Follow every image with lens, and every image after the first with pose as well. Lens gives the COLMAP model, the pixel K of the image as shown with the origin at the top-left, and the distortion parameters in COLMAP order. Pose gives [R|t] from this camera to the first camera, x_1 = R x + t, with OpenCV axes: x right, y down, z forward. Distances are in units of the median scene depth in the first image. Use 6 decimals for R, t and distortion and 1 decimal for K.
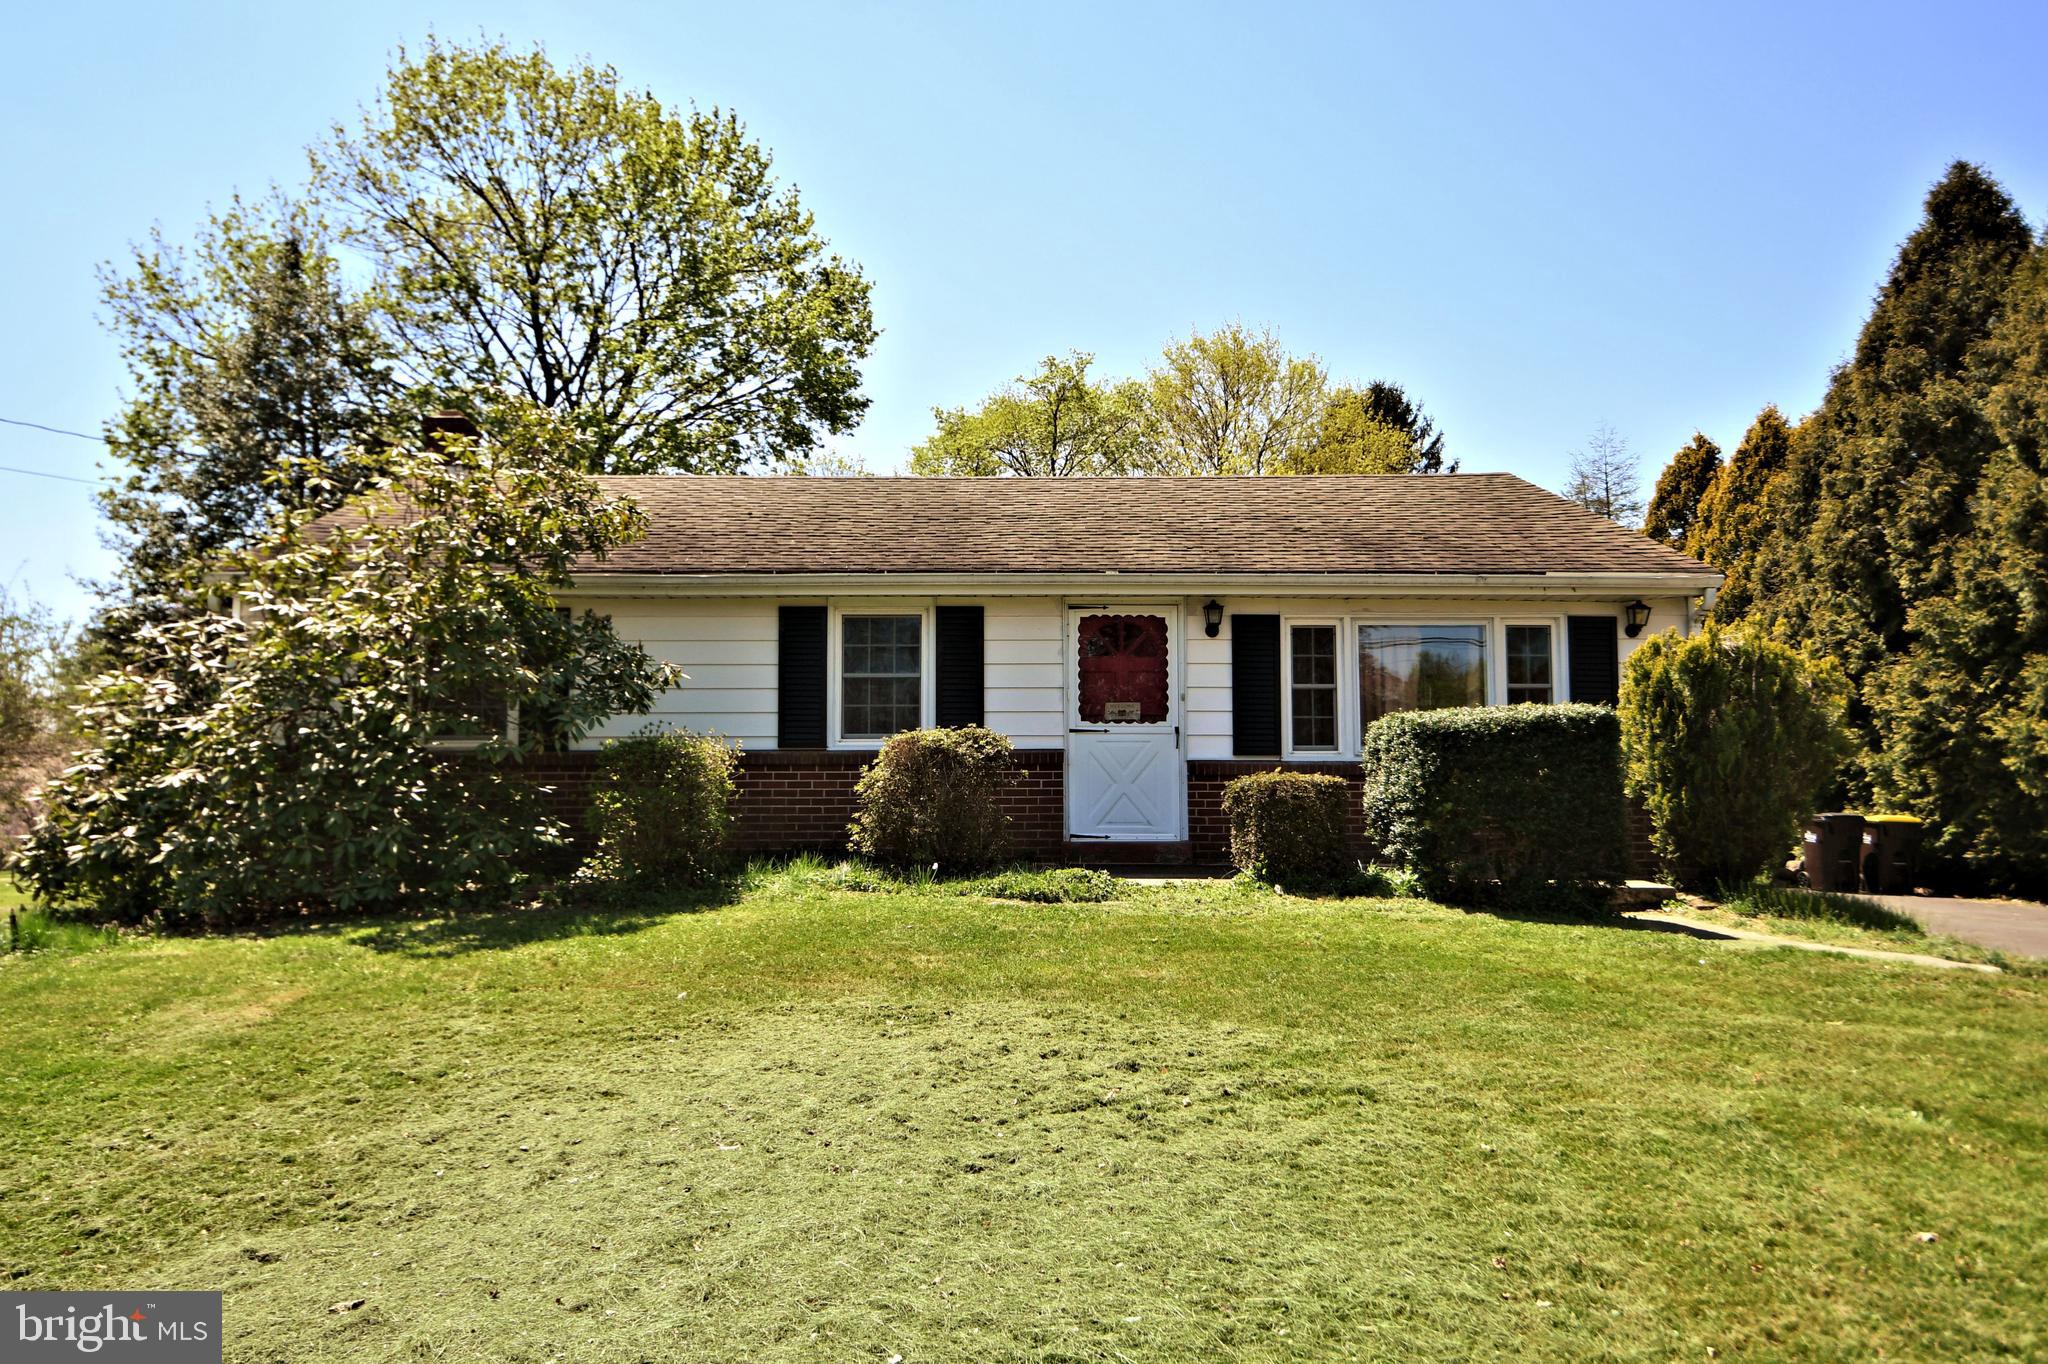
lens RADIAL K [[1413.4, 0, 1024.7], [0, 1413.4, 683.0], [0, 0, 1]] dist [-0.001360, 0.000029]
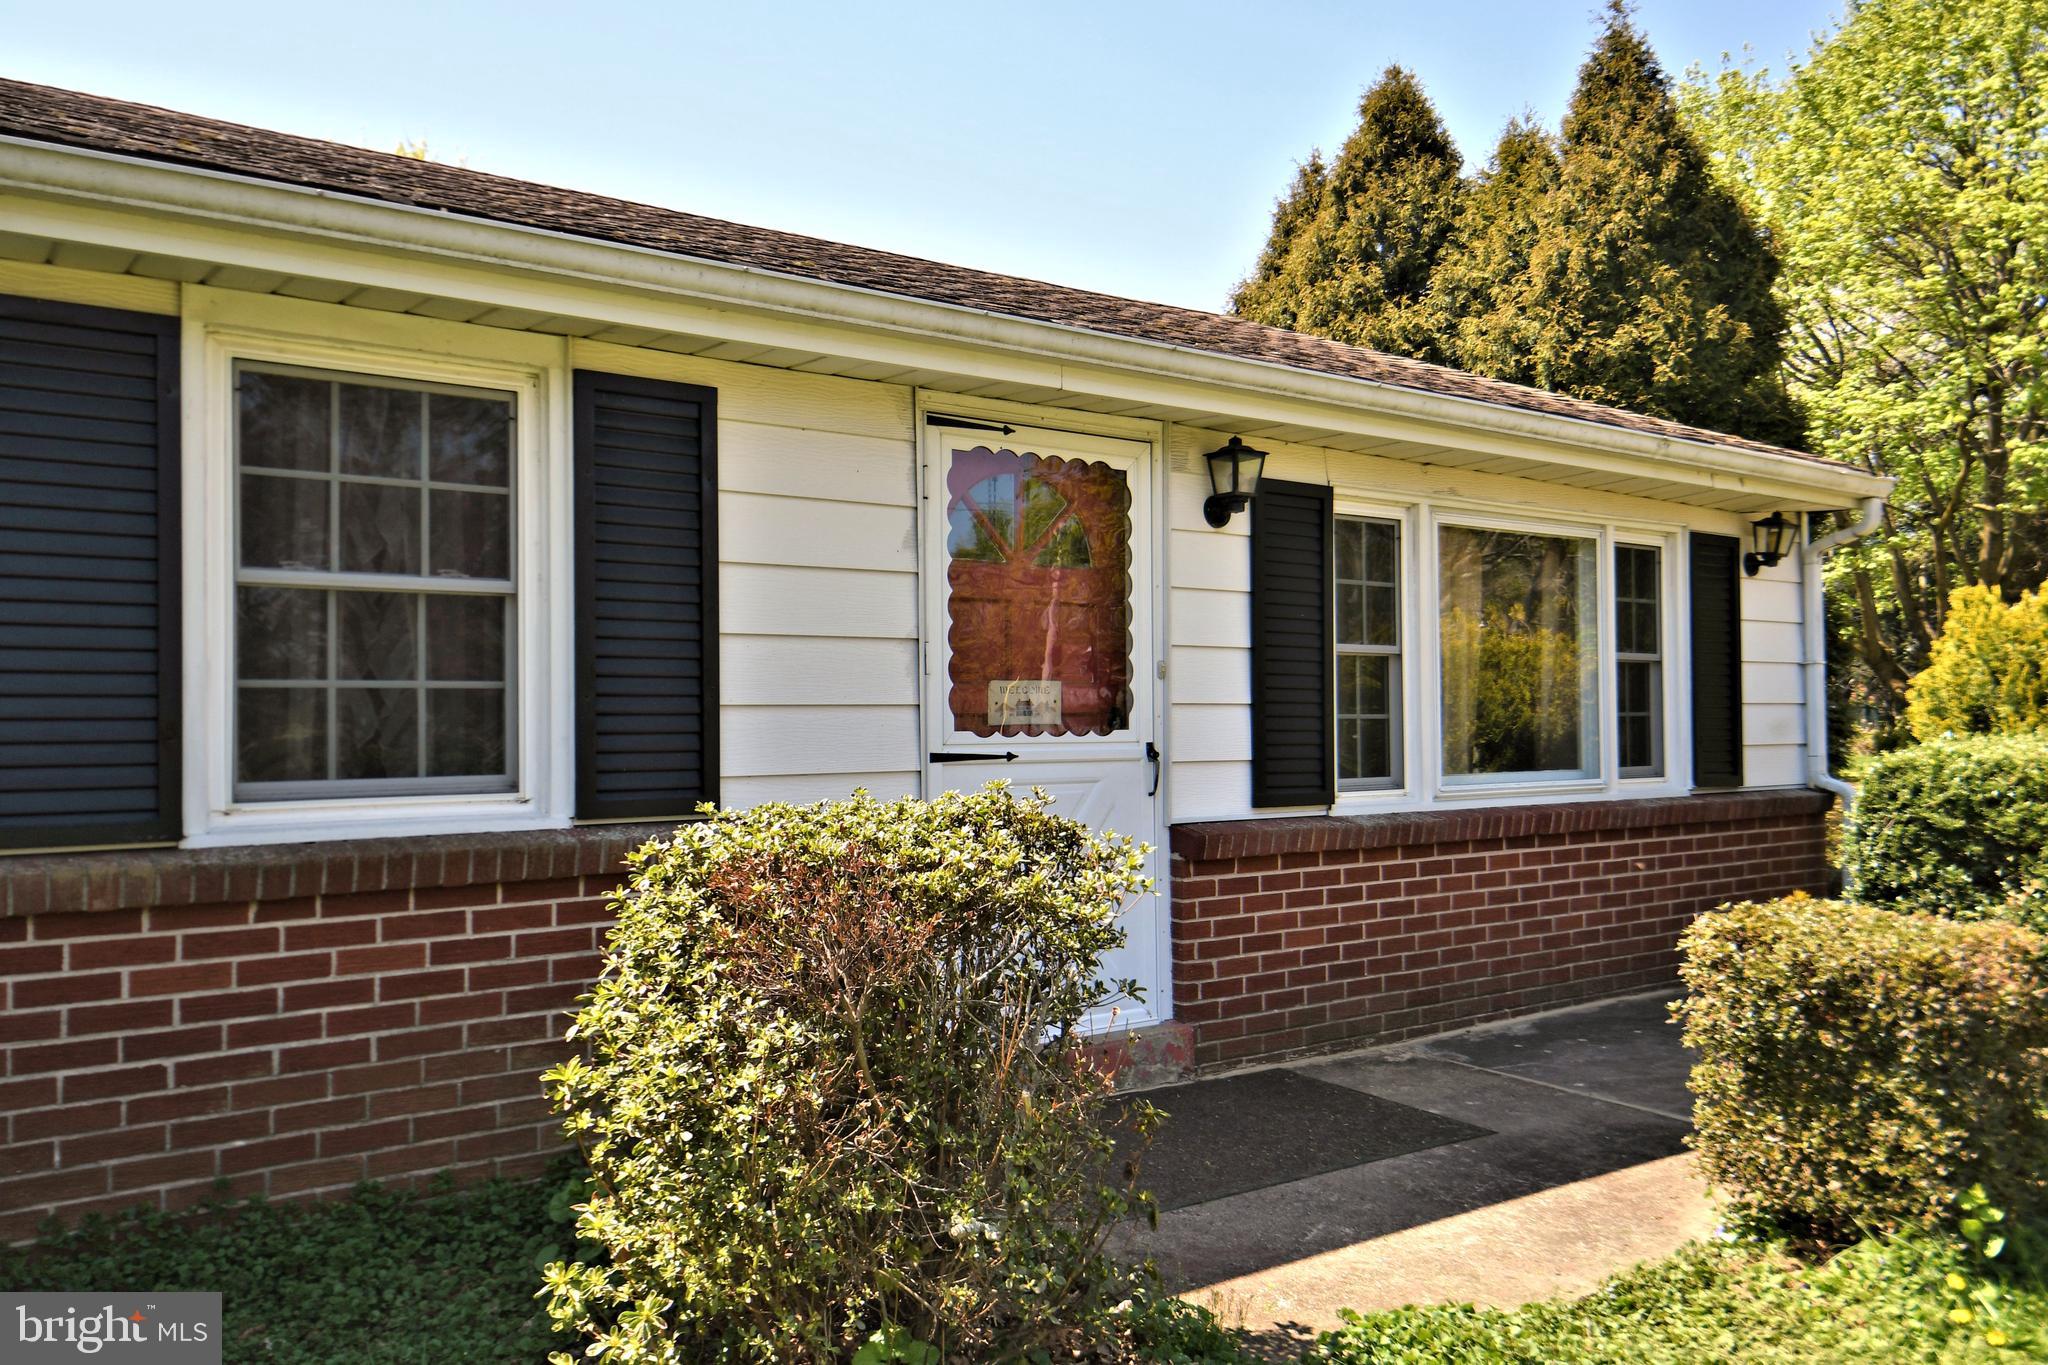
lens RADIAL K [[1550.1, 0, 1021.2], [0, 1550.1, 687.5], [0, 0, 1]] dist [0.012396, 0.001762]
pose [[0.833506, 0.007451, 0.552460, -0.168166], [-0.028575, 0.999152, 0.029636, 0.002992], [-0.551771, -0.040488, 0.833012, 0.651390]]
